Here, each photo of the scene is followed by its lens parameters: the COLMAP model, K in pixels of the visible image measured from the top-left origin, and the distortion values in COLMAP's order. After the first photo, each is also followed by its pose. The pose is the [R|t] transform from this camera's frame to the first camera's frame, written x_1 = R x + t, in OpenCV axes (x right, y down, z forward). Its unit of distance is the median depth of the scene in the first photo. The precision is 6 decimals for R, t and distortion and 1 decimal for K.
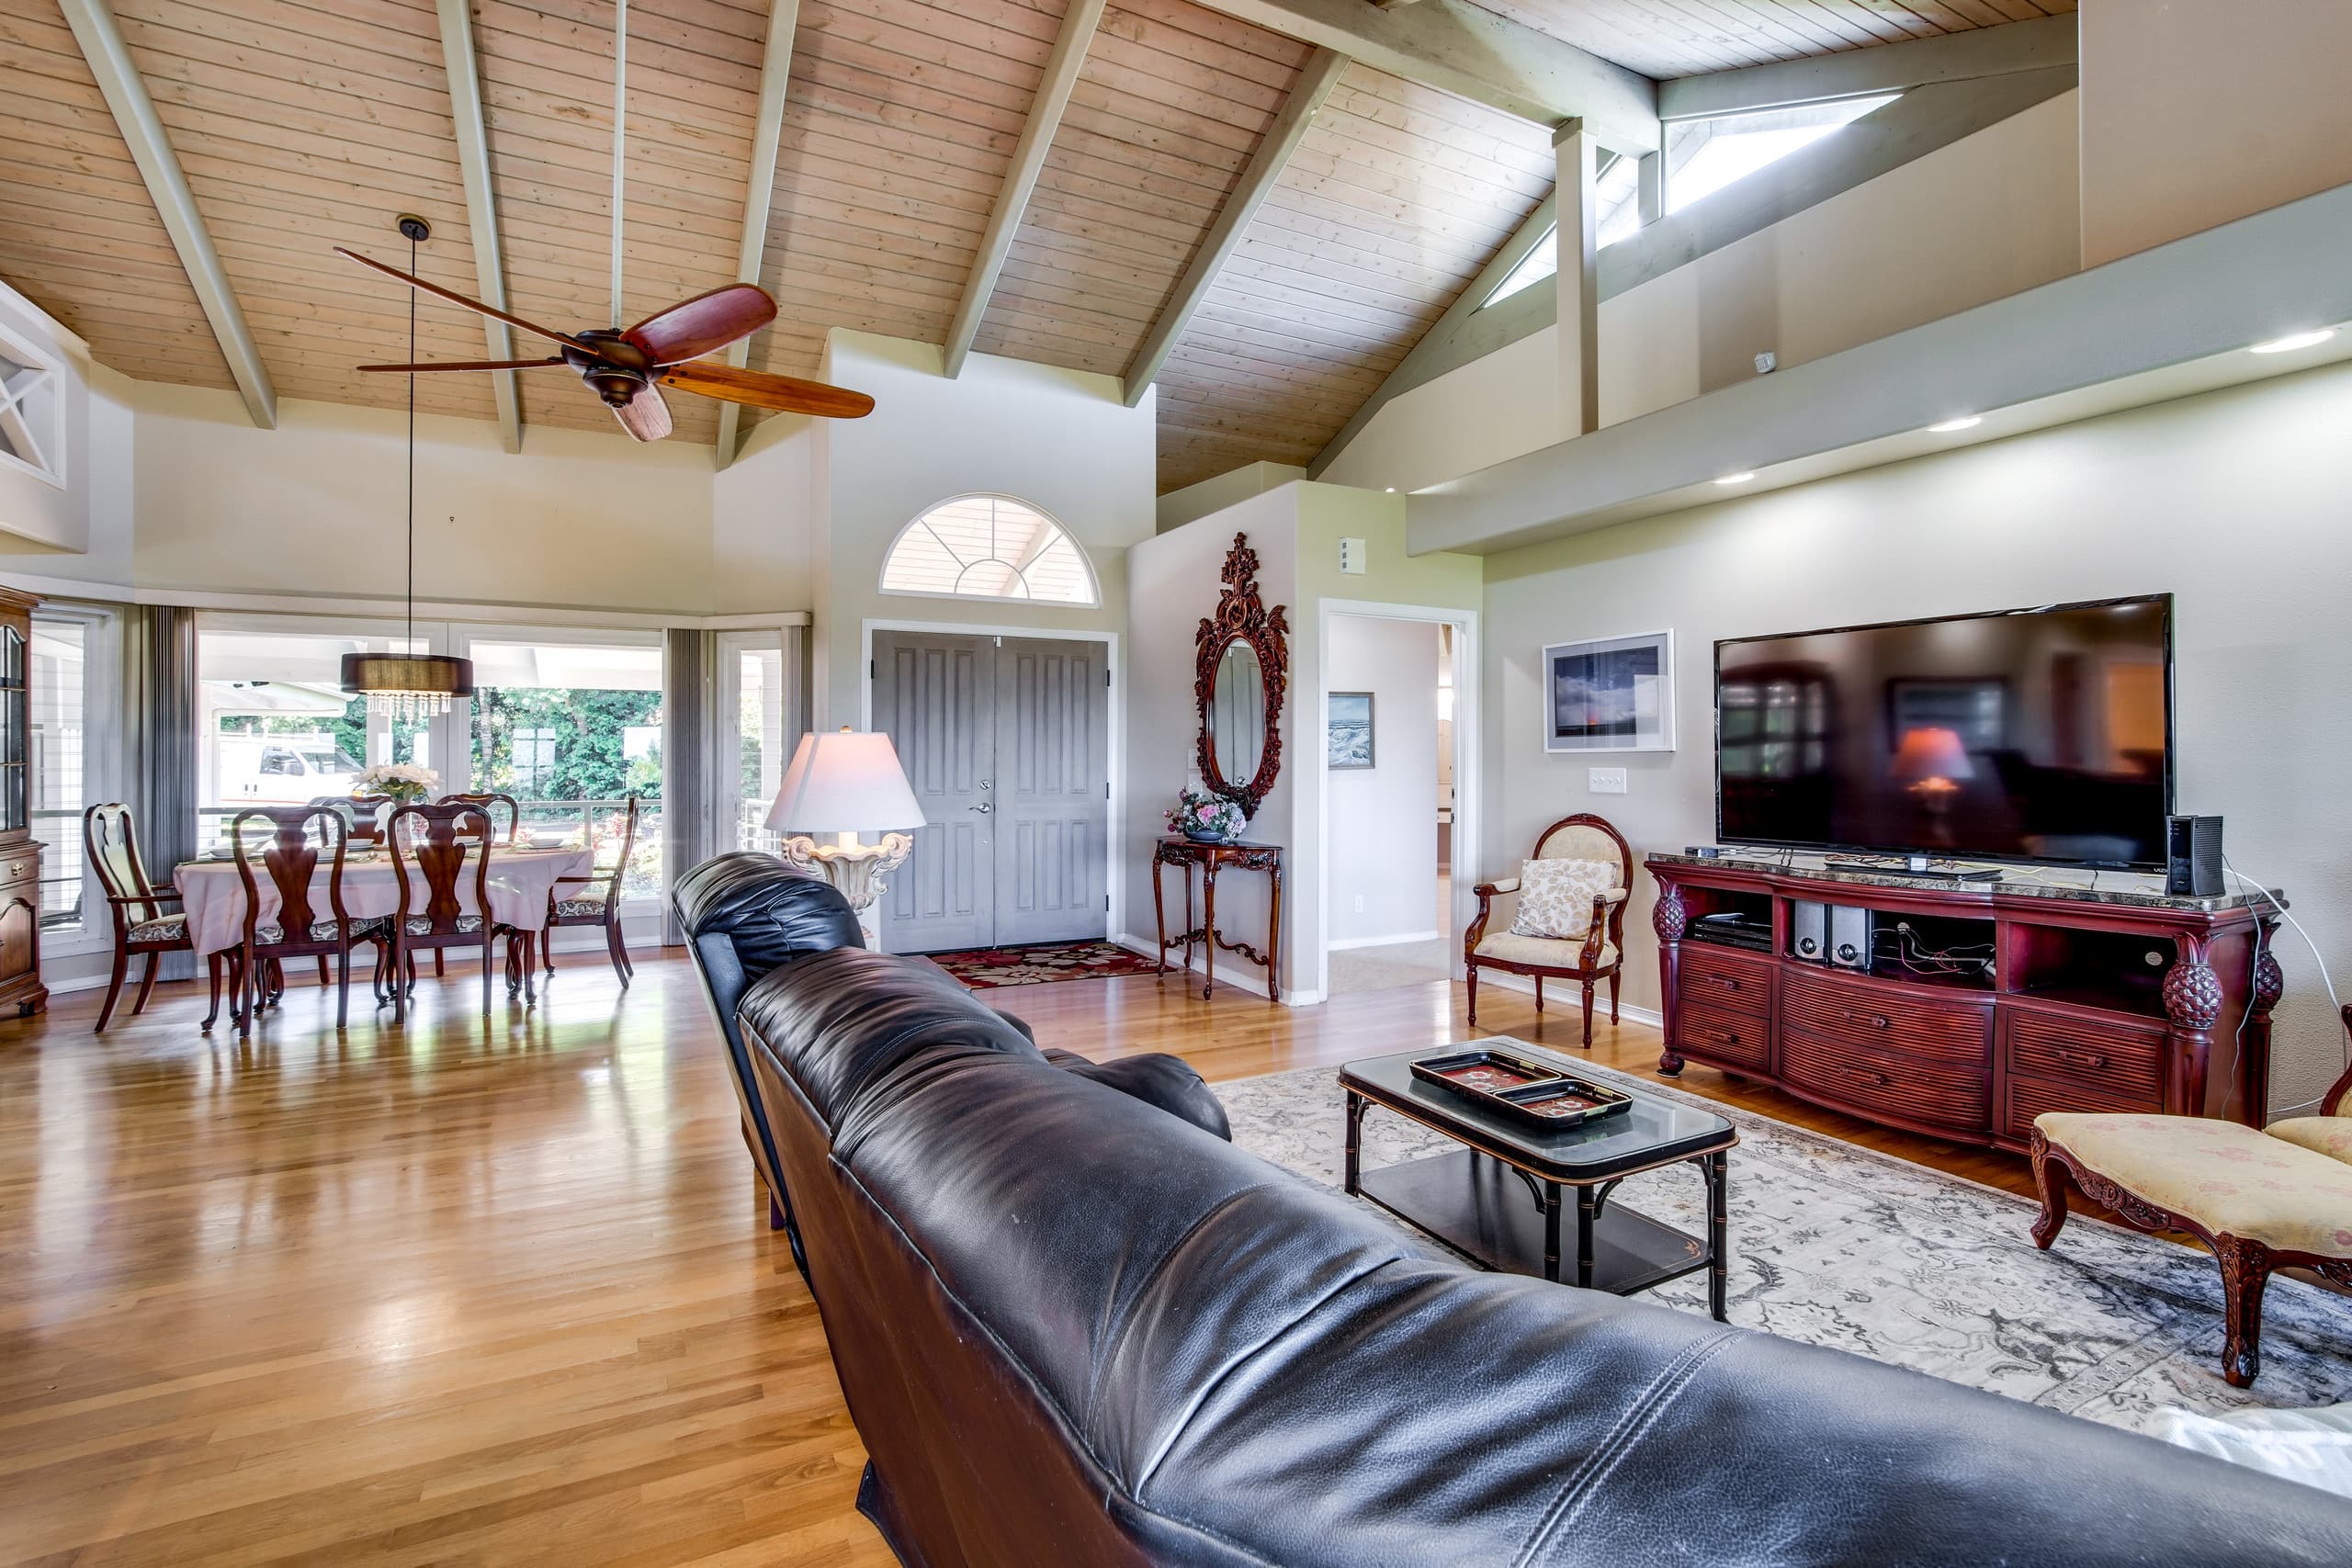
lens RADIAL K [[1108.5, 0, 1245.0], [0, 1108.5, 743.9], [0, 0, 1]] dist [-0.001406, -0.000172]
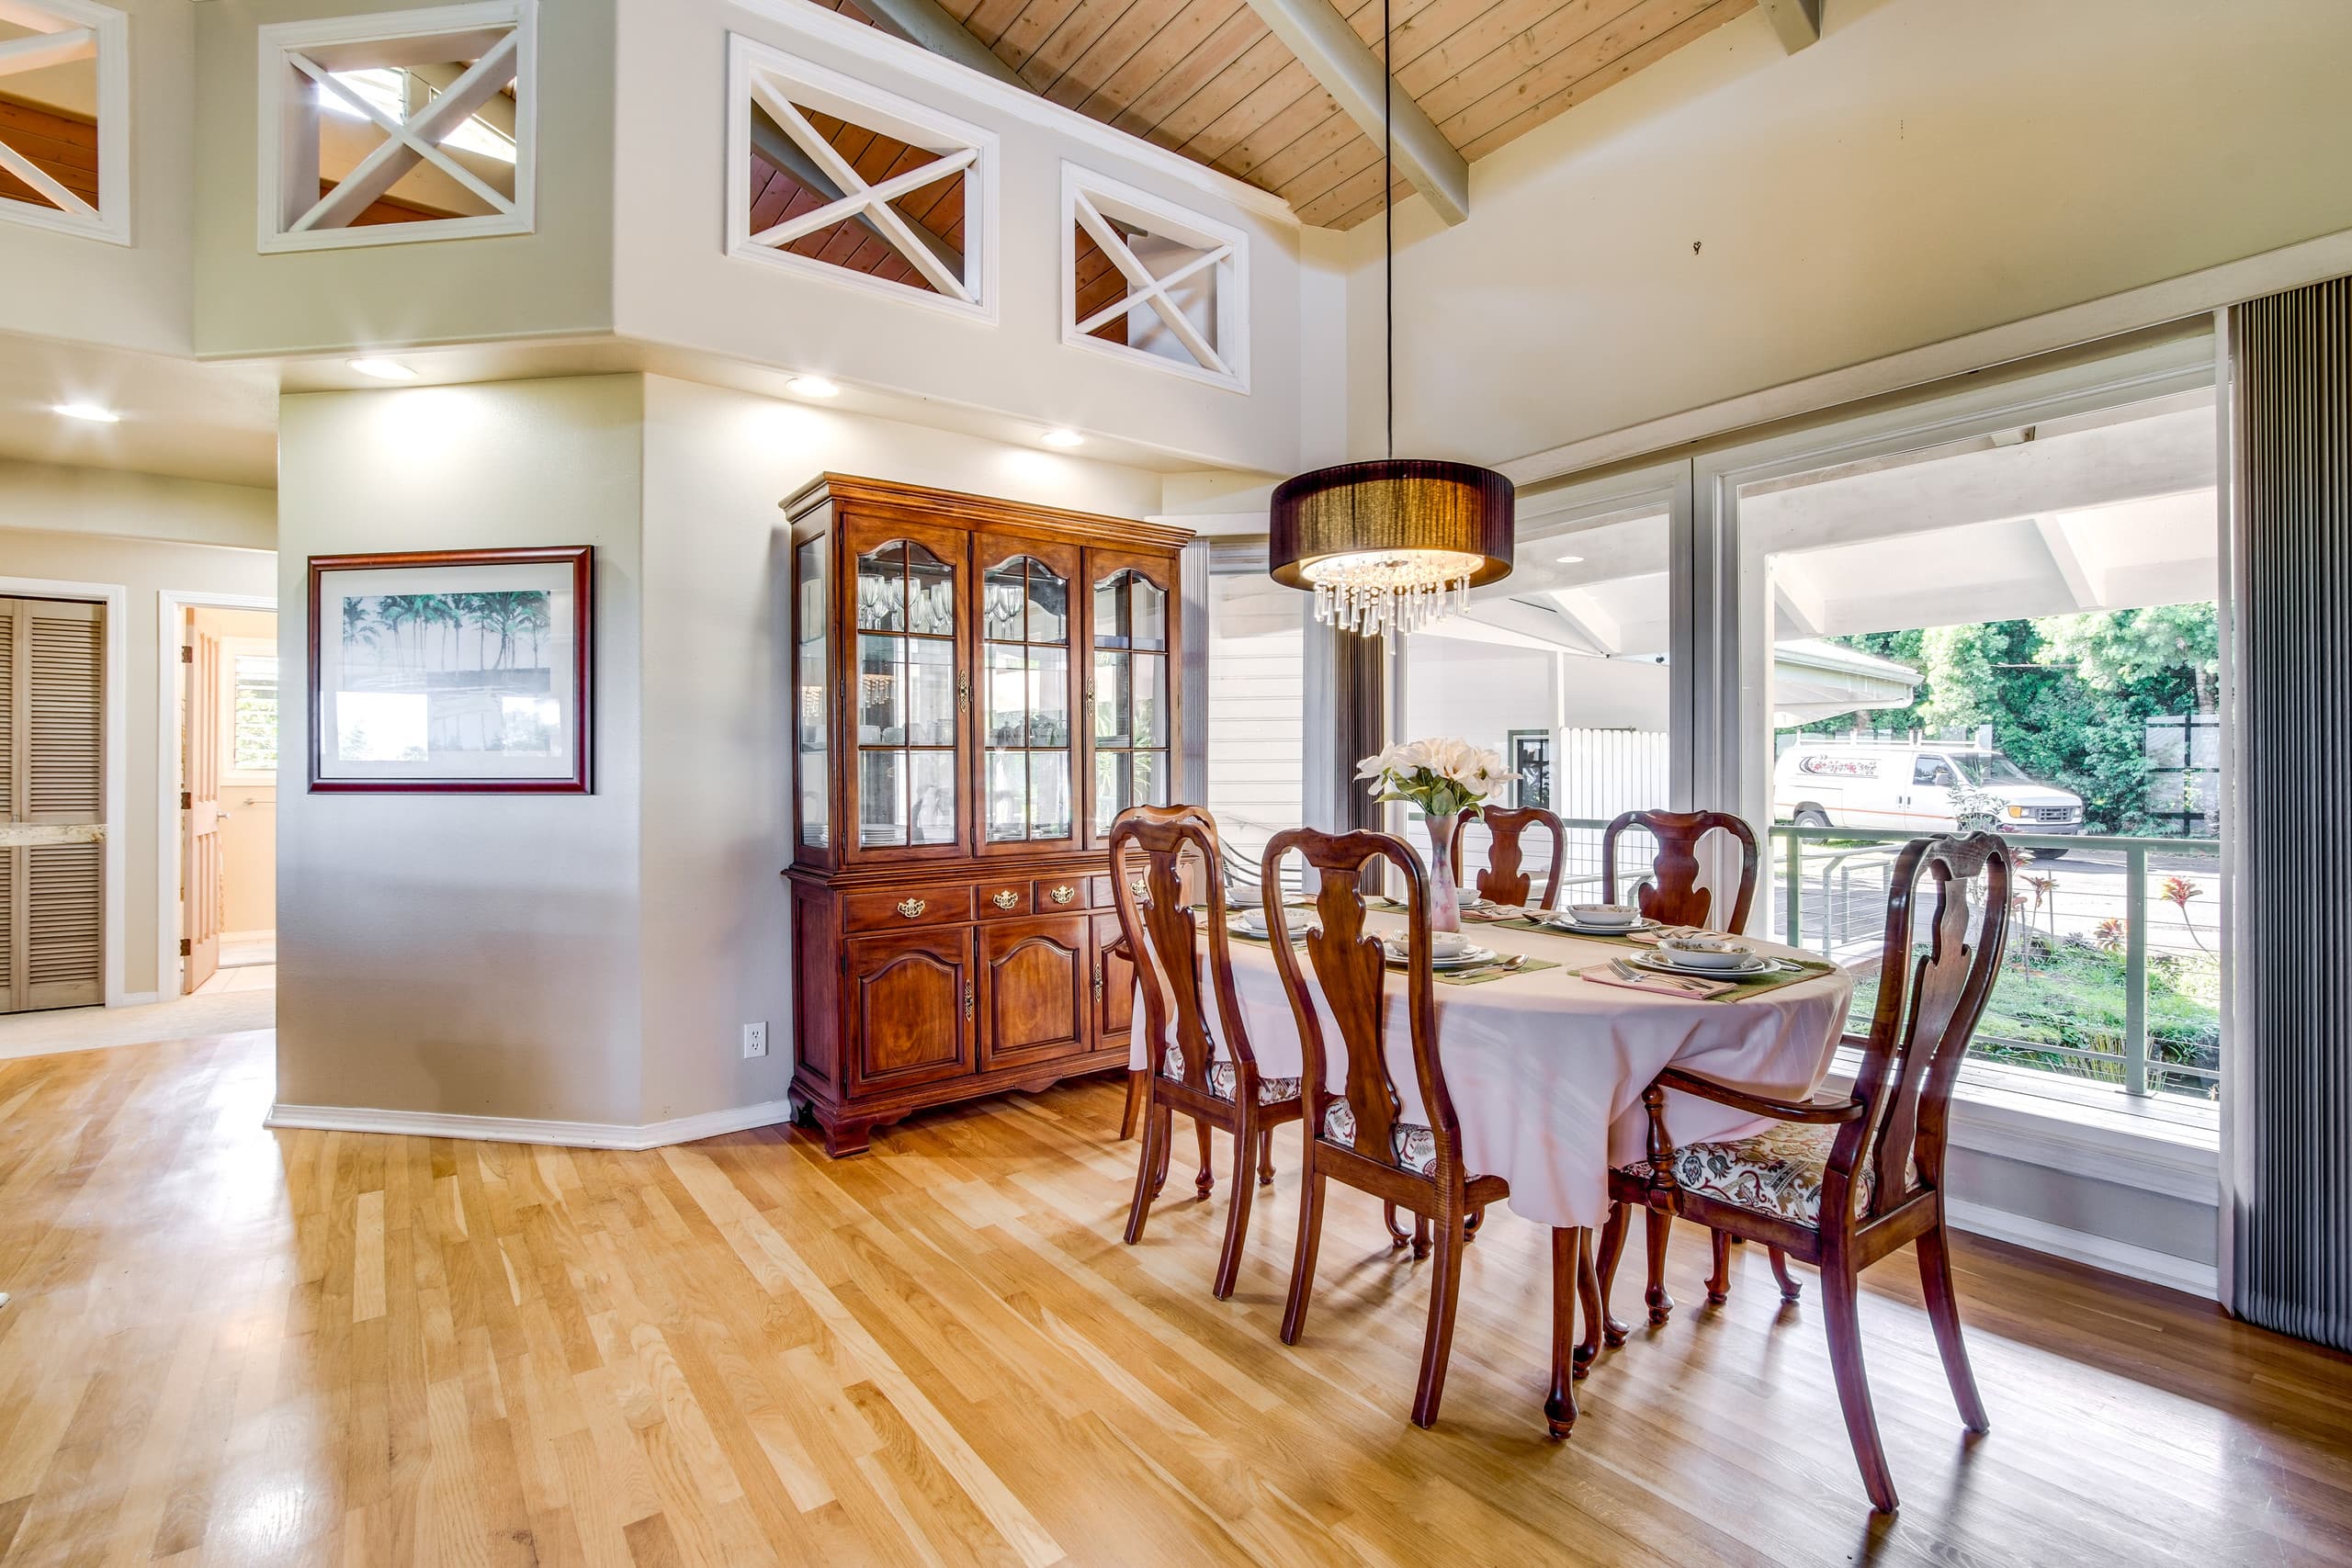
lens RADIAL K [[1108.5, 0, 1245.0], [0, 1108.5, 743.9], [0, 0, 1]] dist [-0.001406, -0.000172]
pose [[0.178515, -0.019959, -0.983735, -0.313750], [0.003504, 0.999801, -0.019649, 0.025358], [0.983931, 0.000061, 0.178550, 0.842523]]
